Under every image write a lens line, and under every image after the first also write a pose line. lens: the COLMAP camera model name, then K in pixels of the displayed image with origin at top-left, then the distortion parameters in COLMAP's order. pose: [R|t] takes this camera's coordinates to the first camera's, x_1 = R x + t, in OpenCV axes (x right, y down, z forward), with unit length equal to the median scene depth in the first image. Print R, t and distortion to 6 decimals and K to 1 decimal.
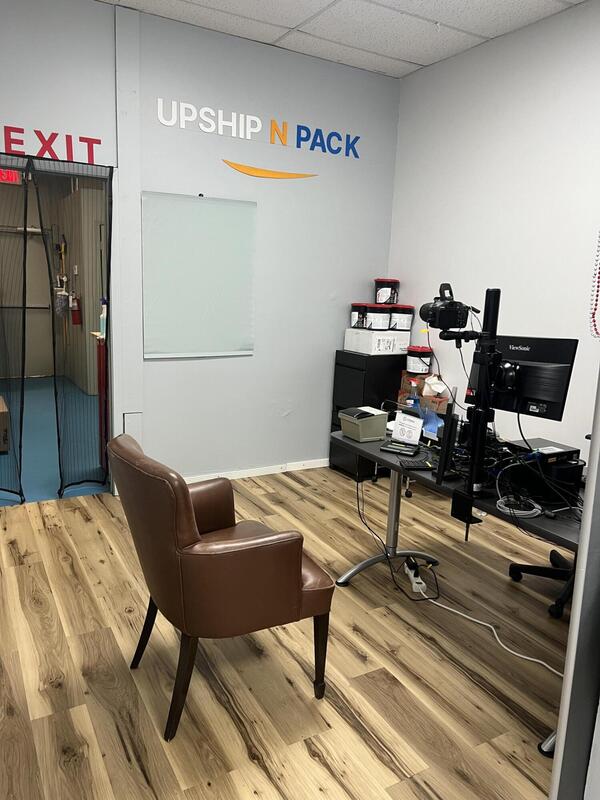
lens RADIAL K [[601.1, 0, 302.7], [0, 601.1, 403.3], [0, 0, 1]] dist [0.059573, -0.072977]
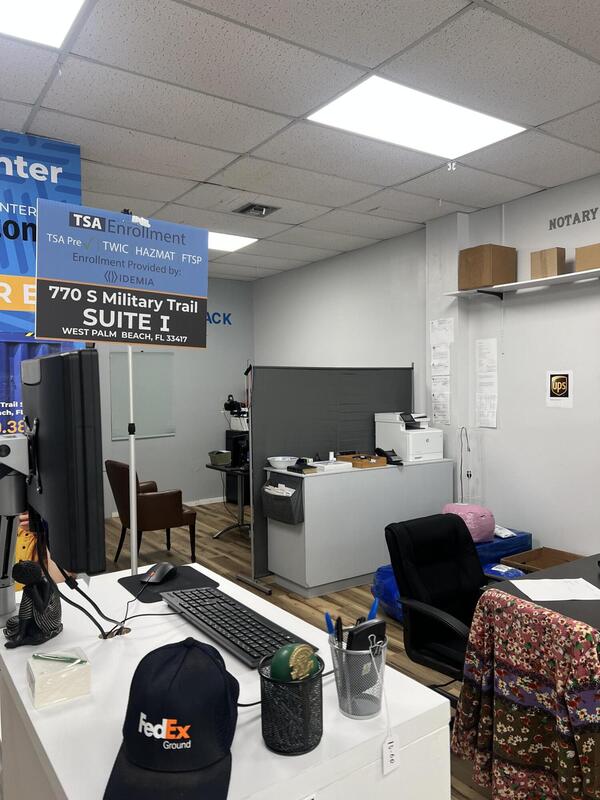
lens RADIAL K [[601.1, 0, 302.7], [0, 601.1, 403.3], [0, 0, 1]] dist [0.059573, -0.072977]
pose [[0.995269, -0.057945, 0.077987, 0.209757], [0.070089, 0.984084, -0.163296, 0.187772], [-0.067284, 0.167989, 0.983490, -1.033640]]
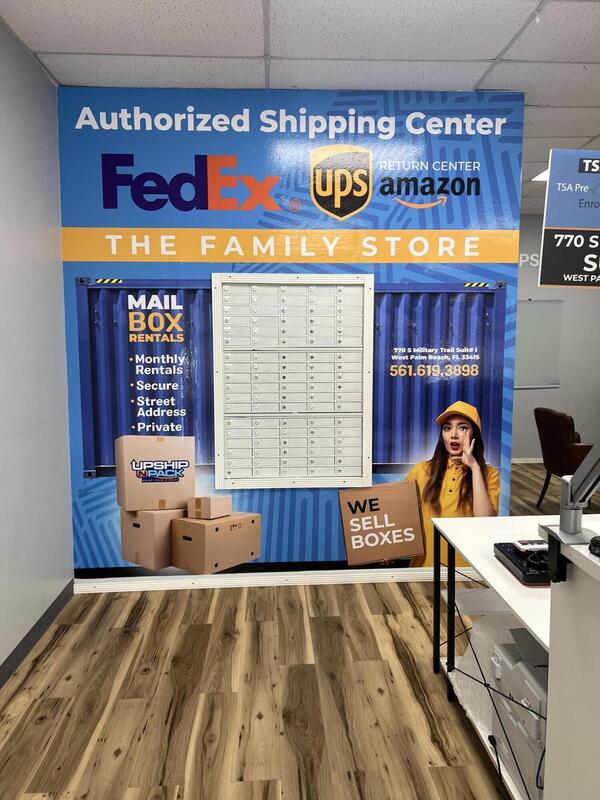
lens RADIAL K [[601.1, 0, 302.7], [0, 601.1, 403.3], [0, 0, 1]] dist [0.059573, -0.072977]
pose [[0.886591, 0.003833, -0.462539, 0.075390], [-0.050585, 0.994772, -0.088717, 0.200912], [0.459780, 0.102053, 0.882149, -1.103326]]
